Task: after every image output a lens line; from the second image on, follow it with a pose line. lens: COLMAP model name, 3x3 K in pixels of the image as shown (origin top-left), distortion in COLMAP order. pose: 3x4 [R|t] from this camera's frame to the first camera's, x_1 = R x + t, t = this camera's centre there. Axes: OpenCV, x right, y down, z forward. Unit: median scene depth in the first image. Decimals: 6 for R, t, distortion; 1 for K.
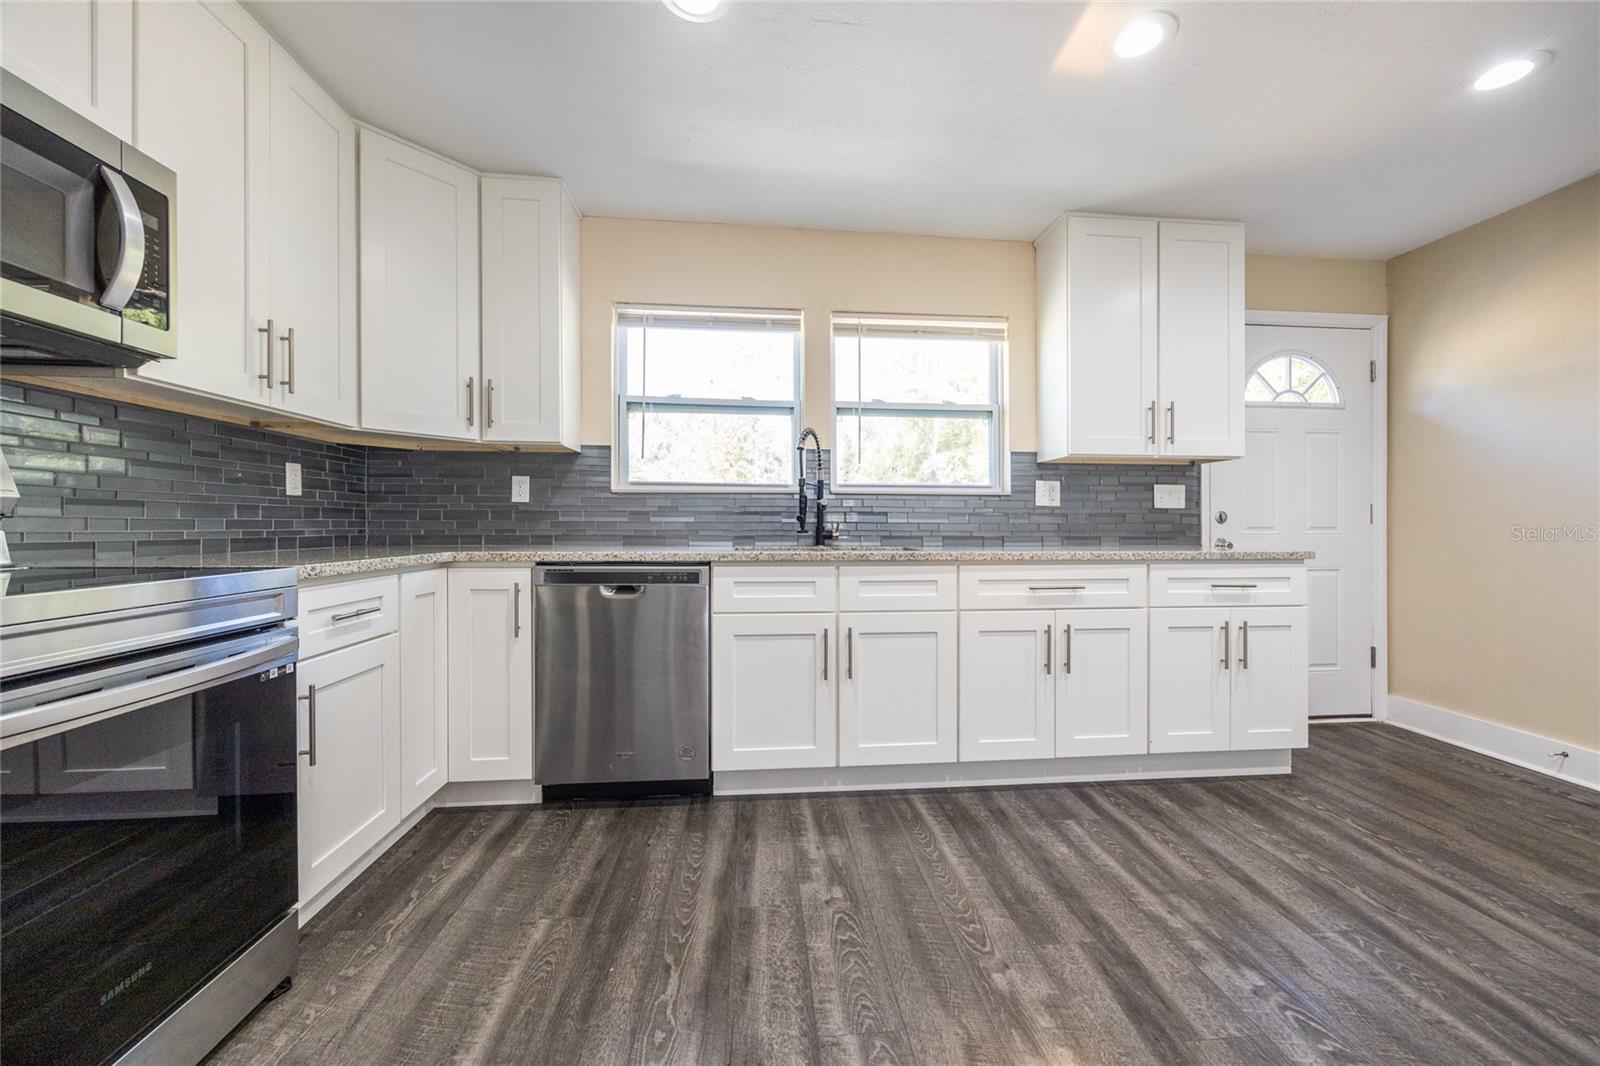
lens RADIAL K [[619.5, 0, 817.6], [0, 619.5, 526.7], [0, 0, 1]] dist [-0.000036, 0.000060]
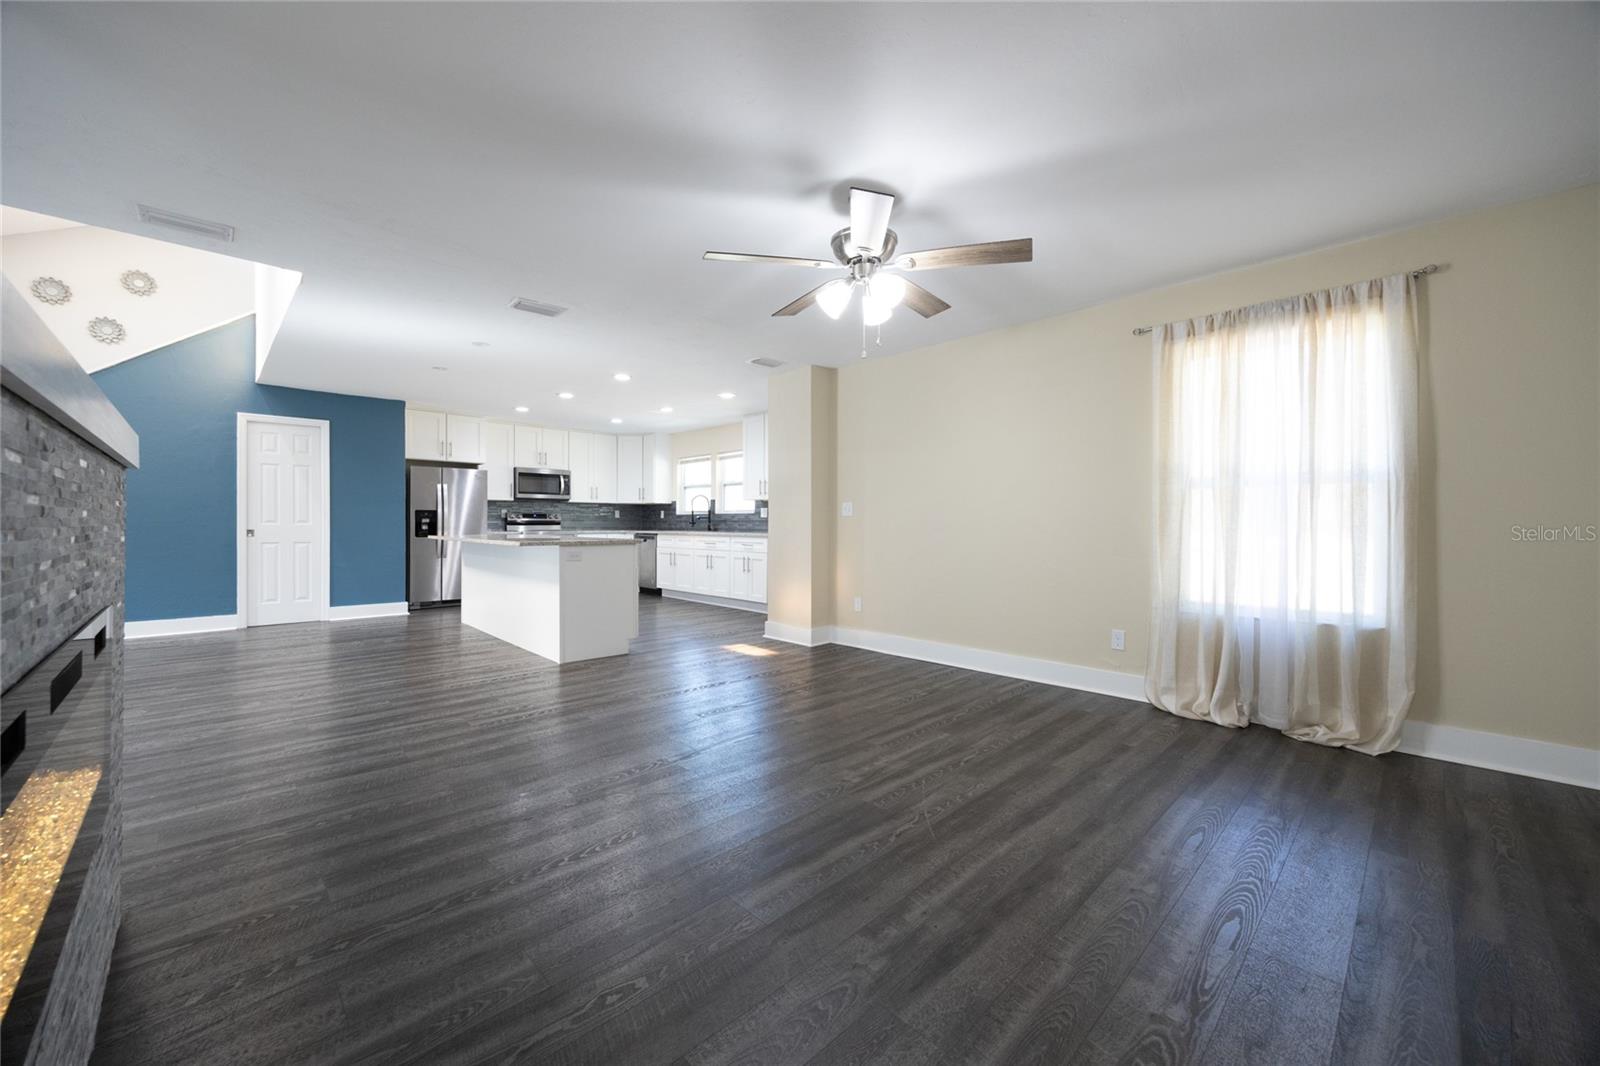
lens RADIAL K [[611.8, 0, 805.4], [0, 611.8, 527.1], [0, 0, 1]] dist [-0.002187, 0.000027]
pose [[0.621572, 0.004772, -0.783342, 2.744321], [-0.004929, 0.999985, 0.002181, 0.001052], [0.783341, 0.002505, 0.621587, -0.531535]]
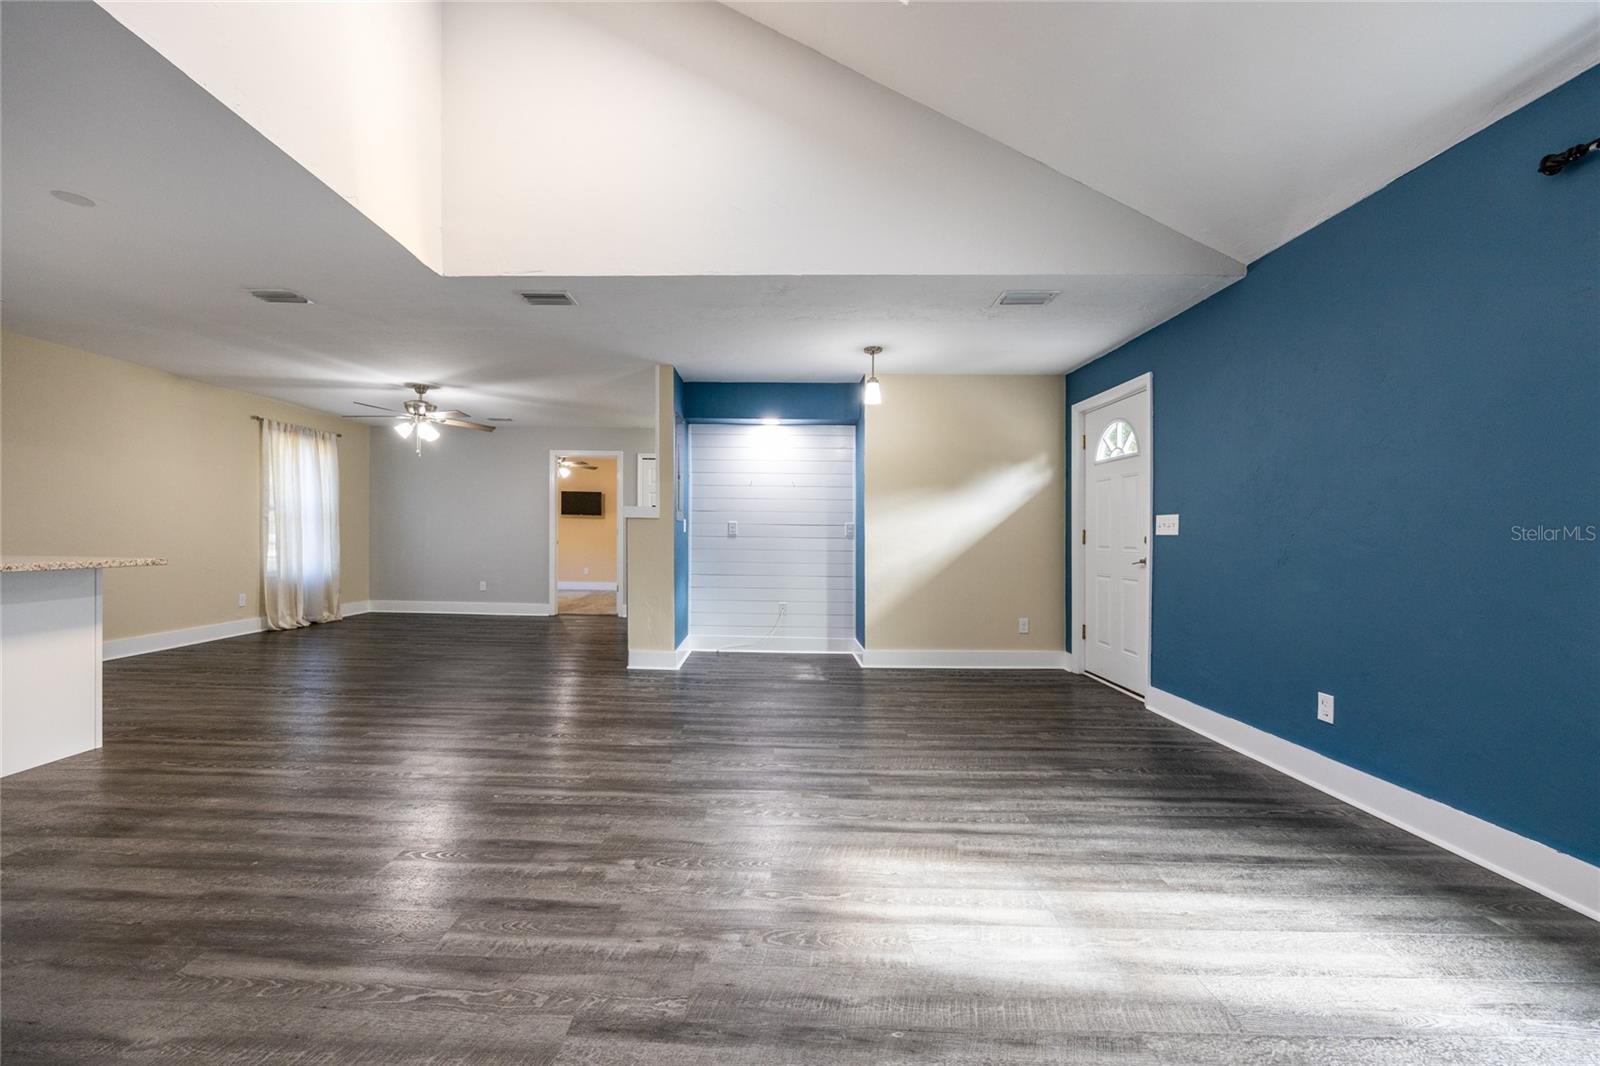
lens RADIAL K [[627.5, 0, 765.7], [0, 627.5, 553.5], [0, 0, 1]] dist [-0.003979, -0.000032]
pose [[0.126517, -0.028246, 0.991562, 0.155622], [-0.010556, 0.999500, 0.029819, -0.007908], [-0.991908, -0.014239, 0.126156, -1.301363]]
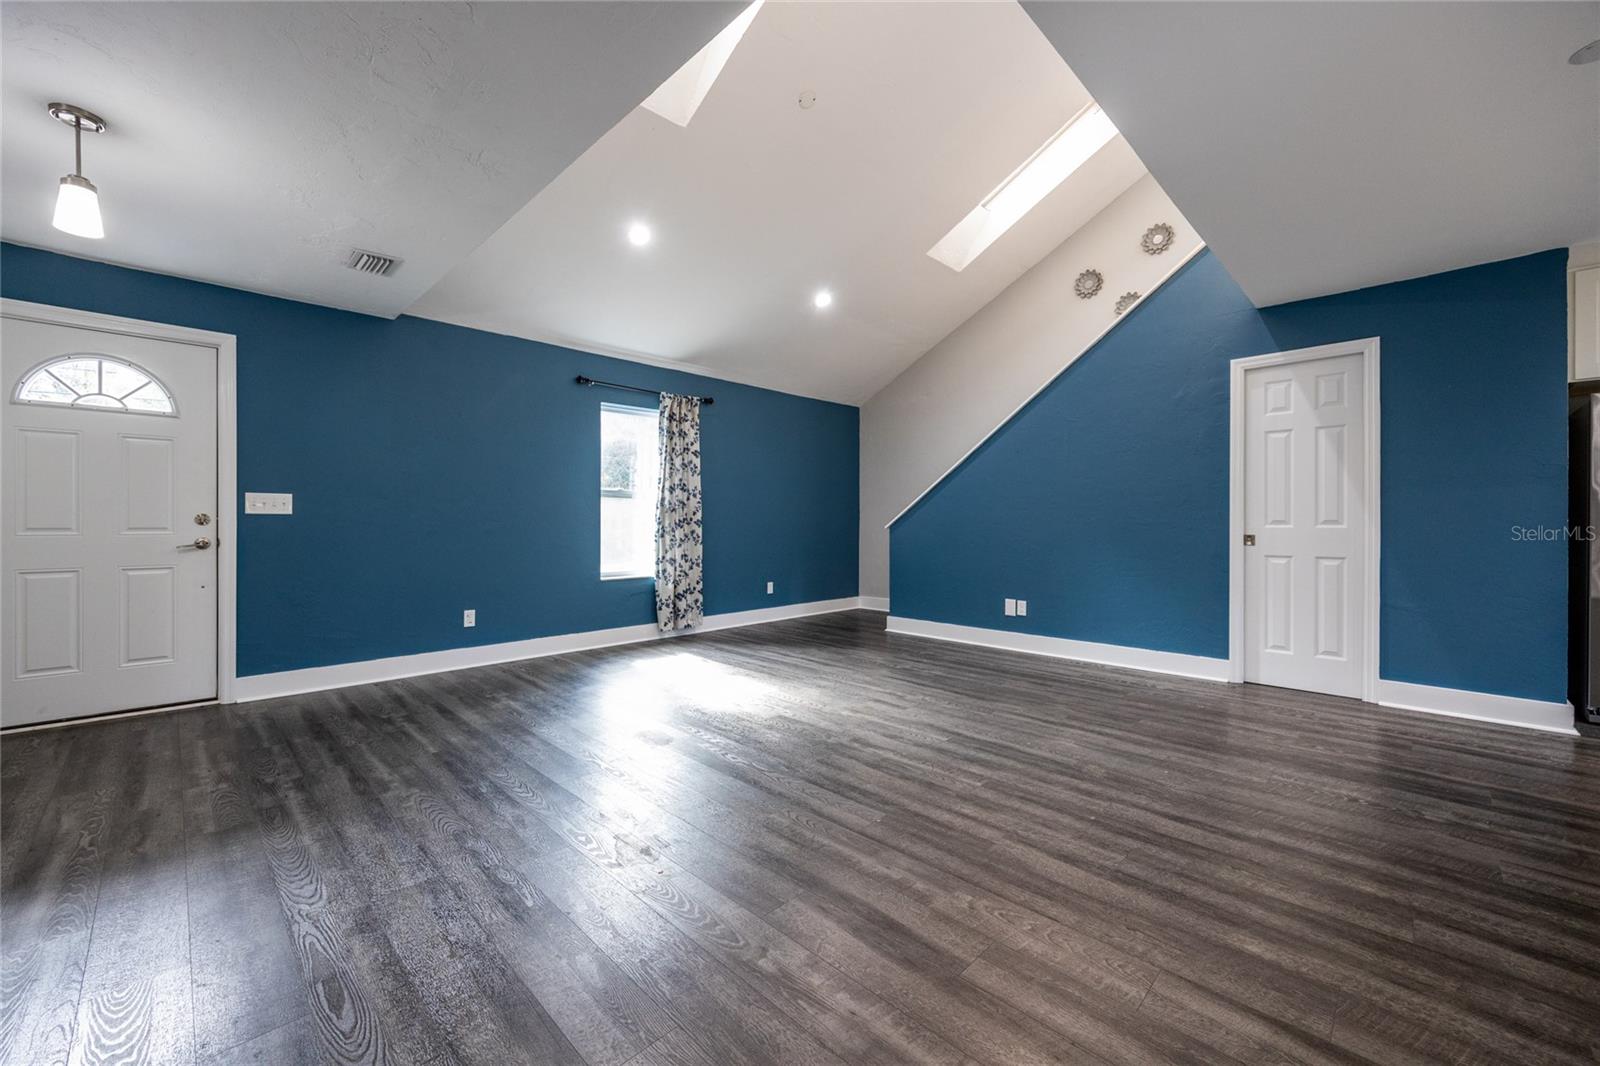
lens RADIAL K [[627.1, 0, 789.3], [0, 627.1, 525.7], [0, 0, 1]] dist [0.000873, 0.000112]
pose [[-0.780856, 0.001341, -0.624710, 1.581705], [-0.002946, 0.999979, 0.005829, -0.002428], [0.624704, 0.006392, -0.780835, -0.257318]]
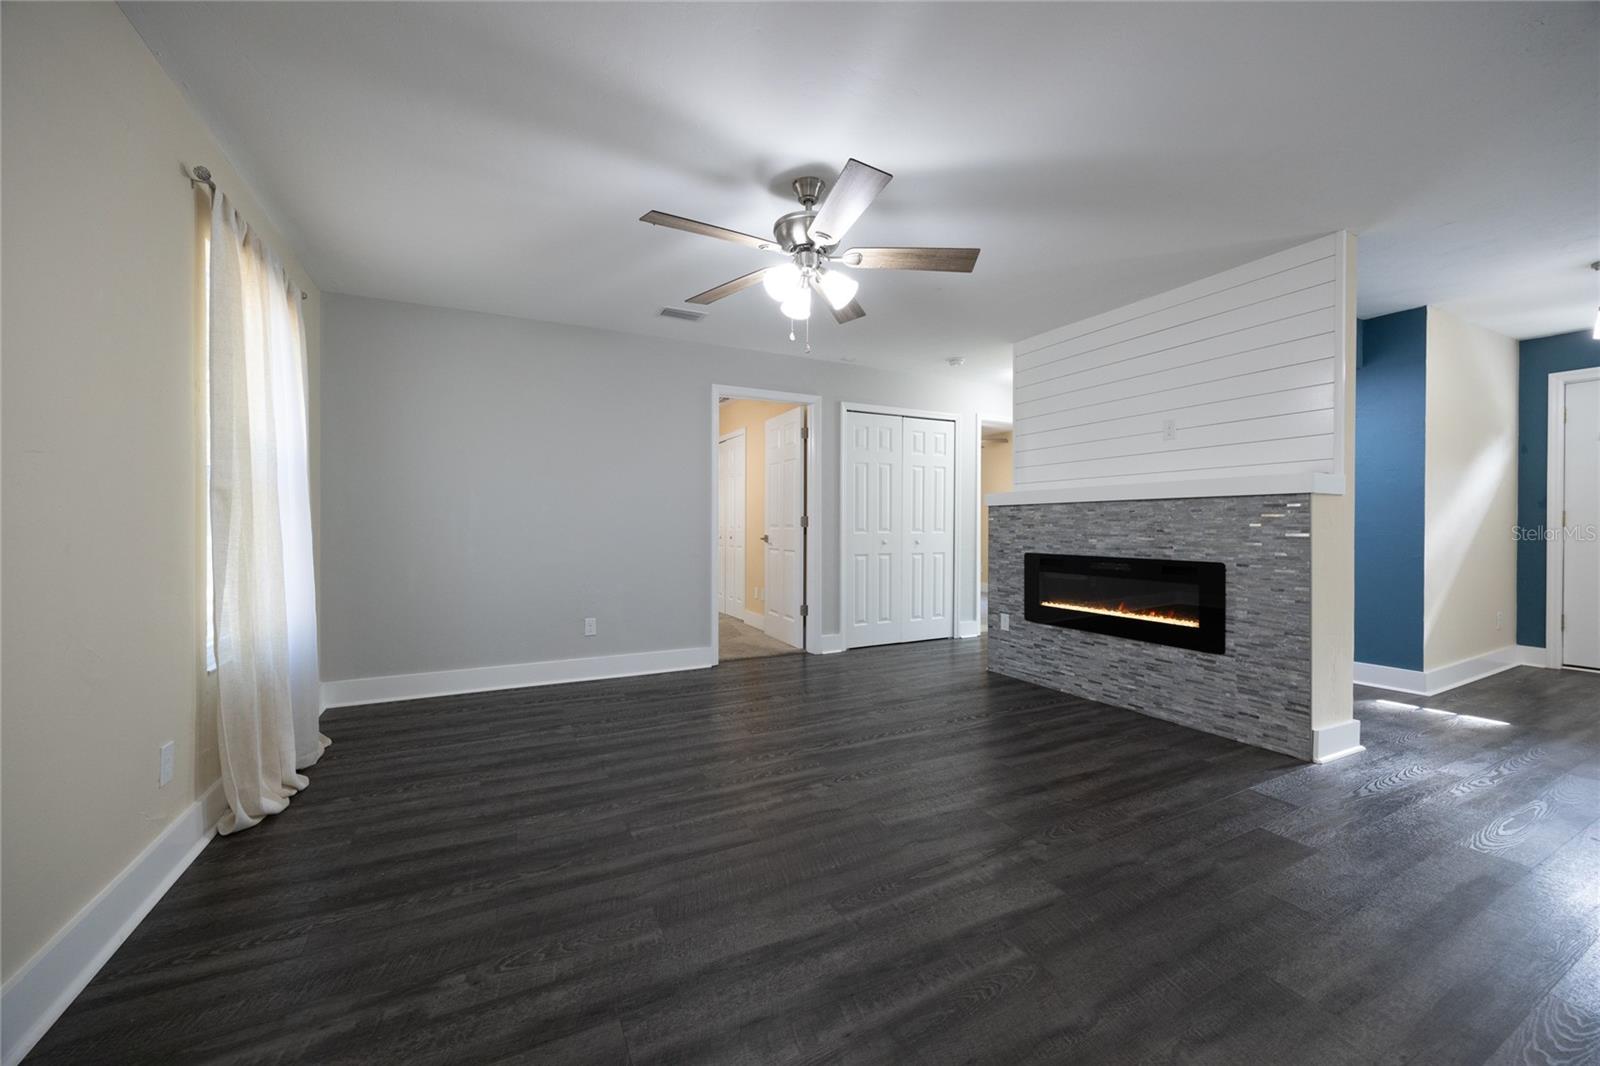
lens RADIAL K [[616.5, 0, 805.4], [0, 616.5, 528.6], [0, 0, 1]] dist [0.000029, 0.000007]
pose [[-0.367351, -0.004274, 0.930073, 1.262415], [0.004366, 0.999970, 0.006320, -0.005249], [-0.930072, 0.006383, -0.367322, 0.429154]]
